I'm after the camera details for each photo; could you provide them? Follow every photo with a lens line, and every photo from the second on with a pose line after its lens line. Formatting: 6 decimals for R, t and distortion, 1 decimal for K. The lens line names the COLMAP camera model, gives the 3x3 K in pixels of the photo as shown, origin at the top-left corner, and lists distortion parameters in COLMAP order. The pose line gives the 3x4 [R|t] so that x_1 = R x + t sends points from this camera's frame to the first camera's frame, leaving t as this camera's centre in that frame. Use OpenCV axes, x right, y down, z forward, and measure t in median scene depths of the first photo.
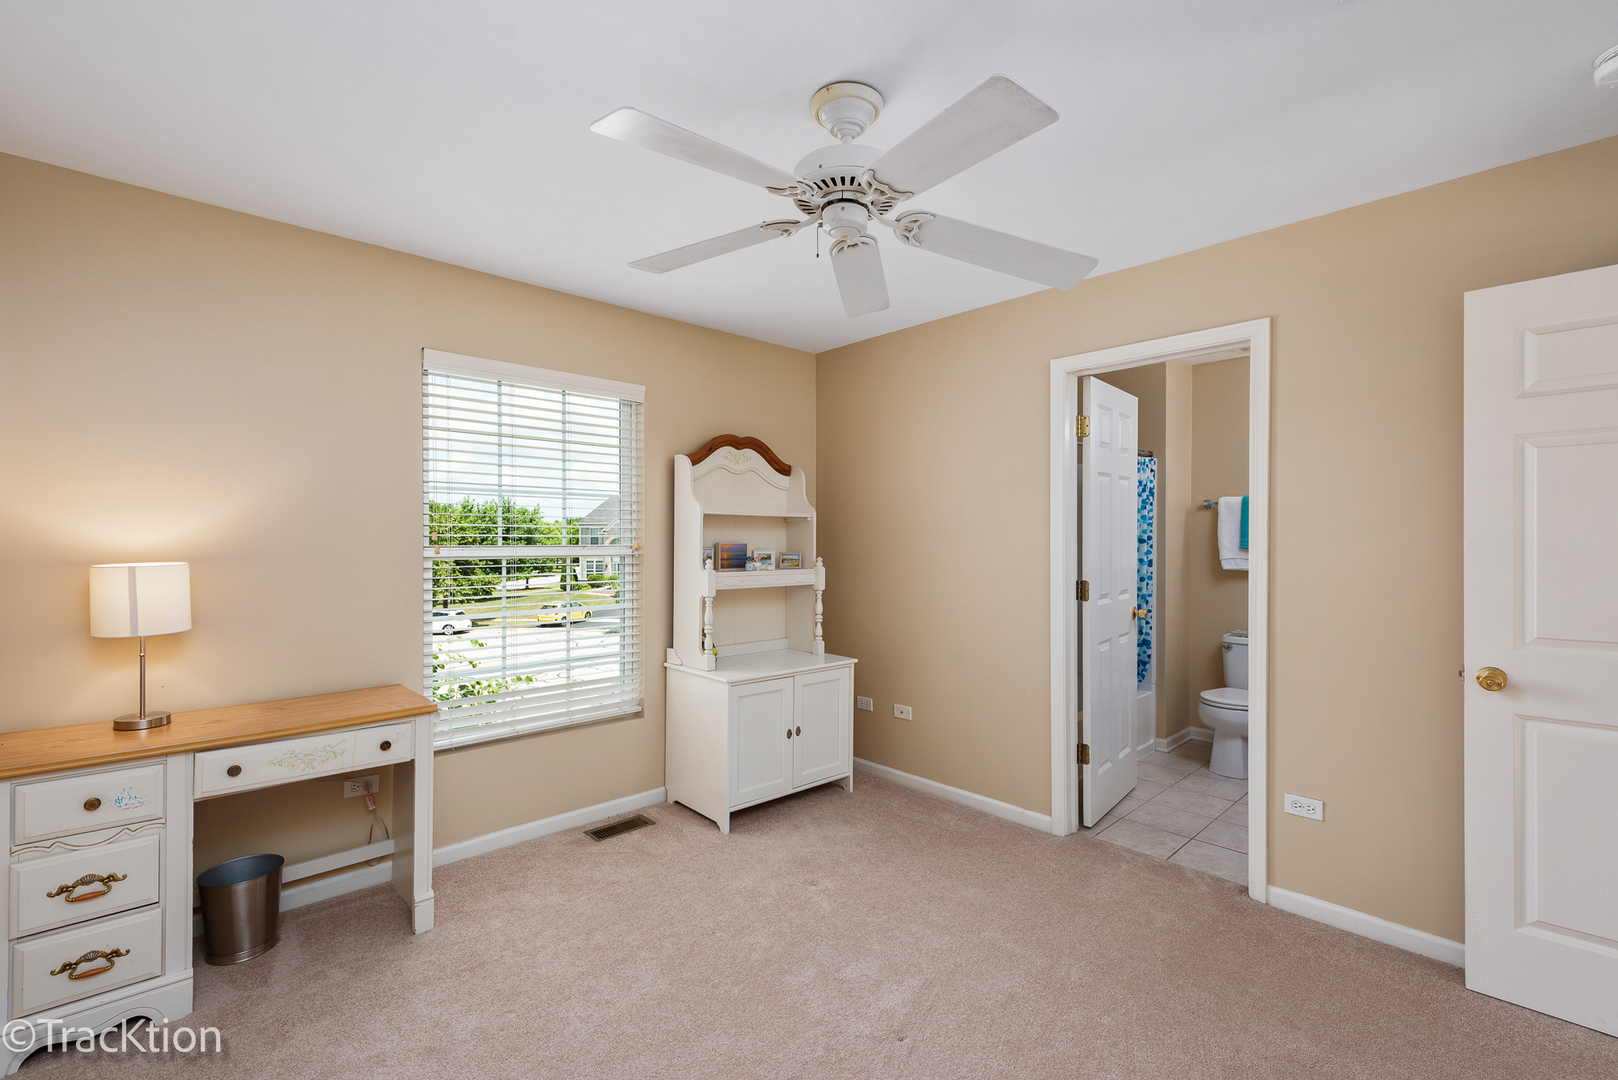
lens RADIAL K [[707.8, 0, 818.6], [0, 707.8, 541.9], [0, 0, 1]] dist [0.013014, -0.004863]
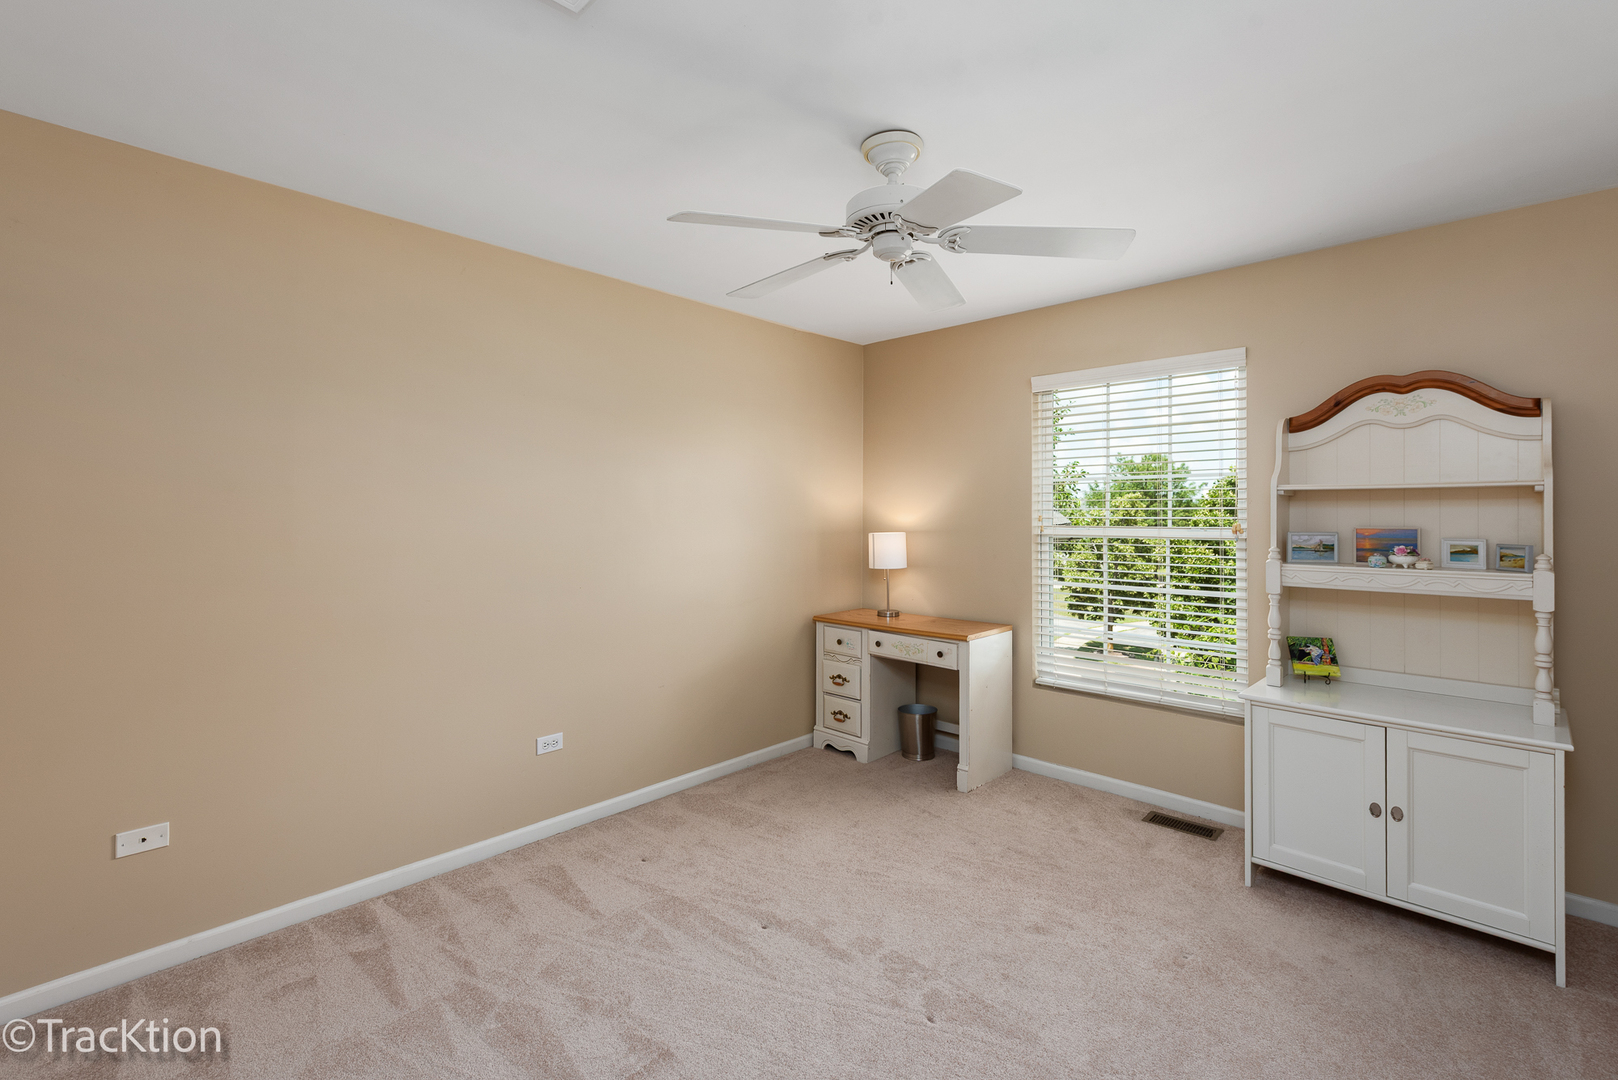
lens RADIAL K [[707.8, 0, 817.1], [0, 707.8, 522.5], [0, 0, 1]] dist [0.013014, -0.004863]
pose [[0.066024, 0.002617, -0.997815, 0.656738], [-0.009559, 0.999952, 0.001990, 0.000896], [0.997772, 0.009407, 0.066046, 0.461456]]
